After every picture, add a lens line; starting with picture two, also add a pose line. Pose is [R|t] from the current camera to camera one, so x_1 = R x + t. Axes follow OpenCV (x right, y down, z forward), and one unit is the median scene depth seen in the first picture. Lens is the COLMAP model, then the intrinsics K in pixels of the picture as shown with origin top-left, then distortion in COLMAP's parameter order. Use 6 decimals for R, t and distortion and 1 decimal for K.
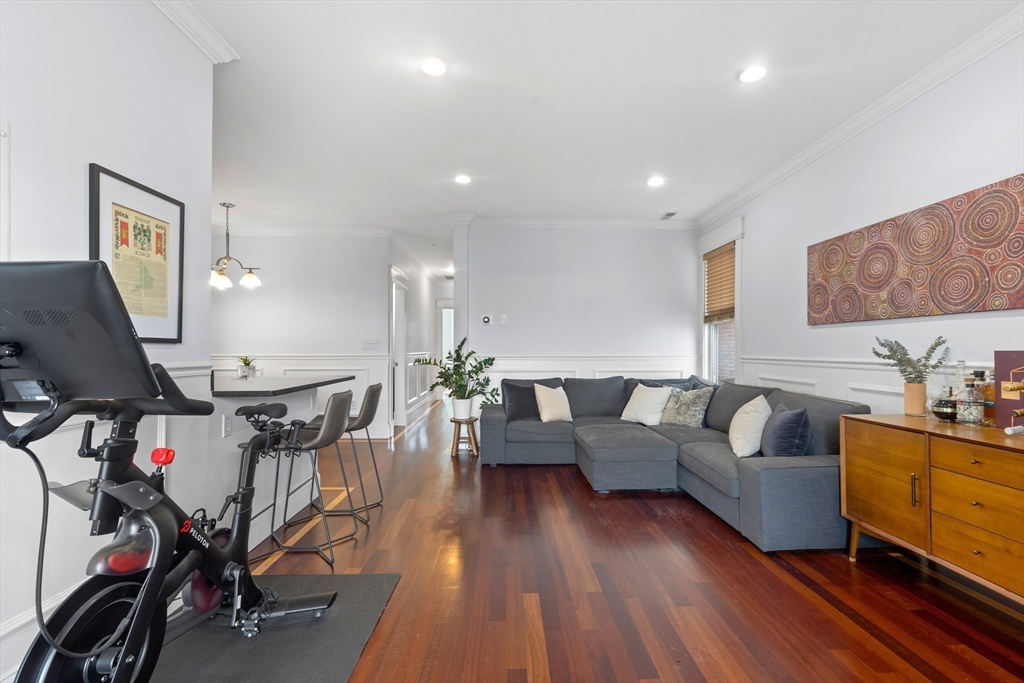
lens RADIAL K [[470.7, 0, 520.9], [0, 470.7, 344.7], [0, 0, 1]] dist [0.002723, 0.000033]
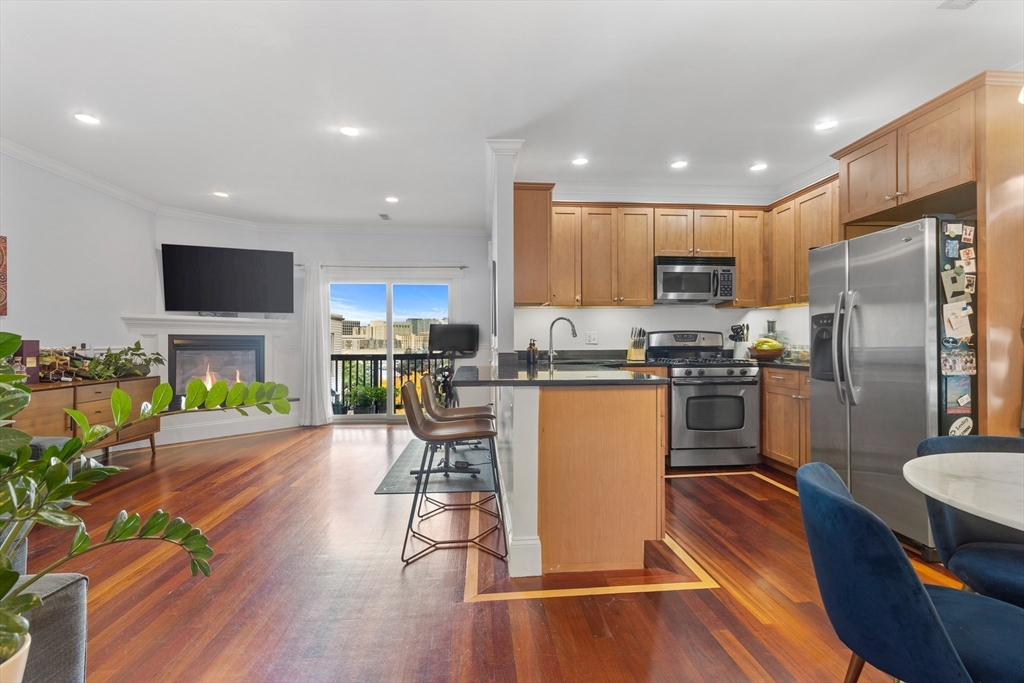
lens RADIAL K [[458.4, 0, 512.0], [0, 458.4, 341.5], [0, 0, 1]] dist [0.009280, -0.000415]
pose [[-0.998782, 0.001212, -0.049331, -0.566472], [0.001724, 0.999945, -0.010346, 0.031706], [0.049316, -0.010418, -0.998729, 2.255753]]
